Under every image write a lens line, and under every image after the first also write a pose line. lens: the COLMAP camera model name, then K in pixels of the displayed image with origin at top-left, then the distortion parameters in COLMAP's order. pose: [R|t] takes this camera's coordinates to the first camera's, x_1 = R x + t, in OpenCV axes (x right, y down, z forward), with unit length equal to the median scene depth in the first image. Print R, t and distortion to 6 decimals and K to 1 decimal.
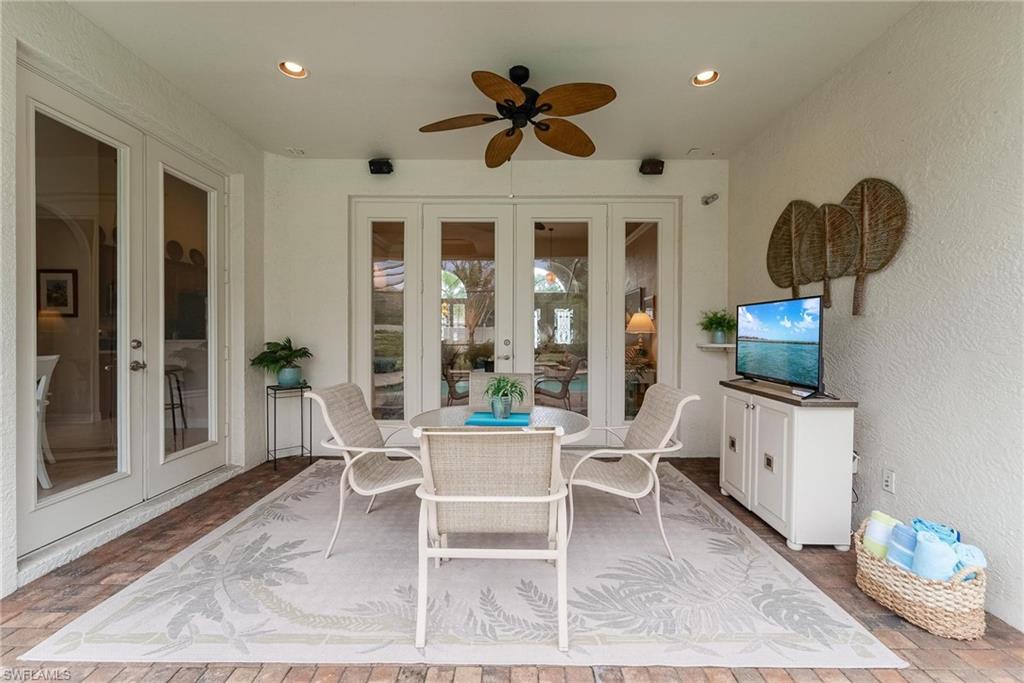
lens RADIAL K [[416.9, 0, 511.2], [0, 416.9, 337.7], [0, 0, 1]] dist [0.001465, 0.000159]
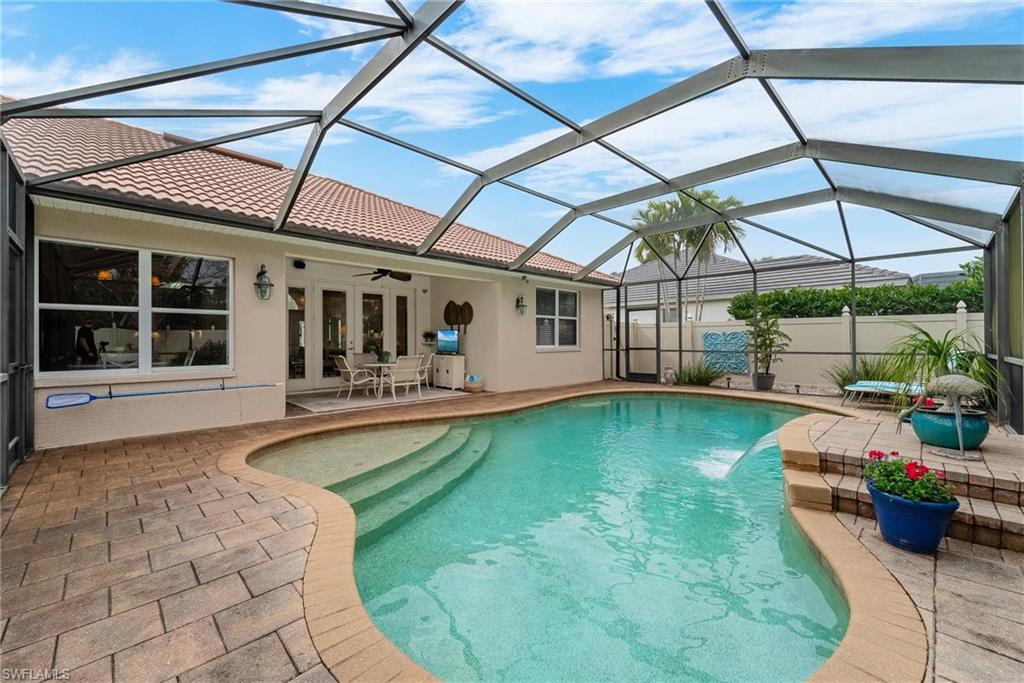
lens RADIAL K [[416.9, 0, 511.5], [0, 416.9, 338.8], [0, 0, 1]] dist [0.001465, 0.000159]
pose [[0.712608, -0.003811, 0.701552, -1.579755], [0.008517, 0.999959, -0.003220, 0.006895], [-0.701511, 0.008270, 0.712611, -2.059955]]
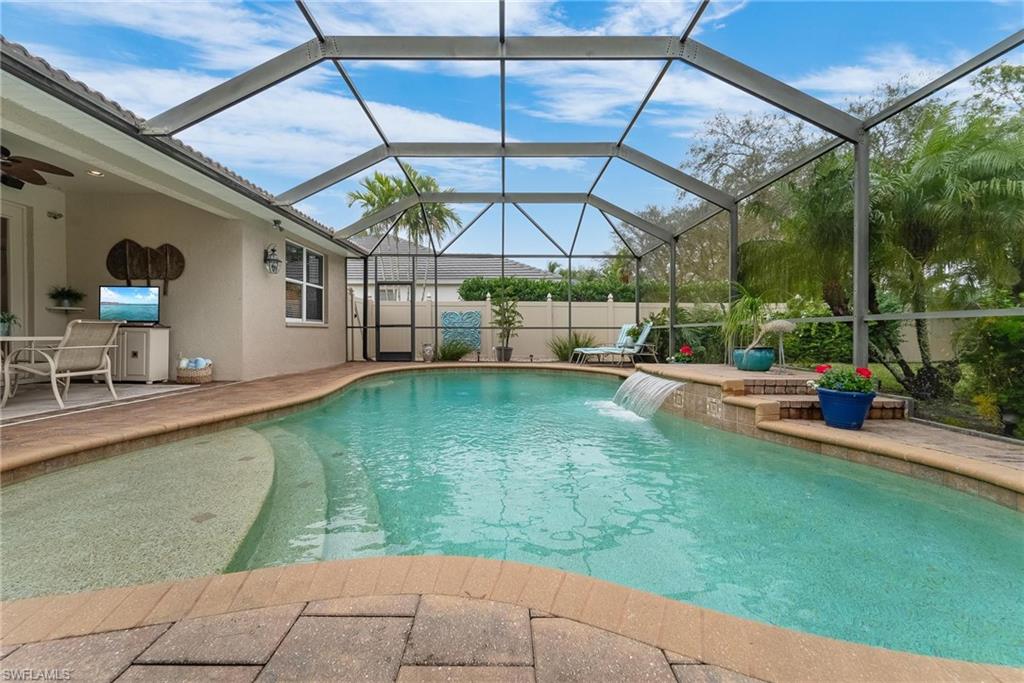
lens RADIAL K [[416.9, 0, 515.0], [0, 416.9, 336.9], [0, 0, 1]] dist [0.001465, 0.000159]
pose [[-0.003145, -0.017400, 0.999844, -1.622908], [0.001436, 0.999847, 0.017404, 0.147849], [-0.999994, 0.001490, -0.003120, -1.065448]]
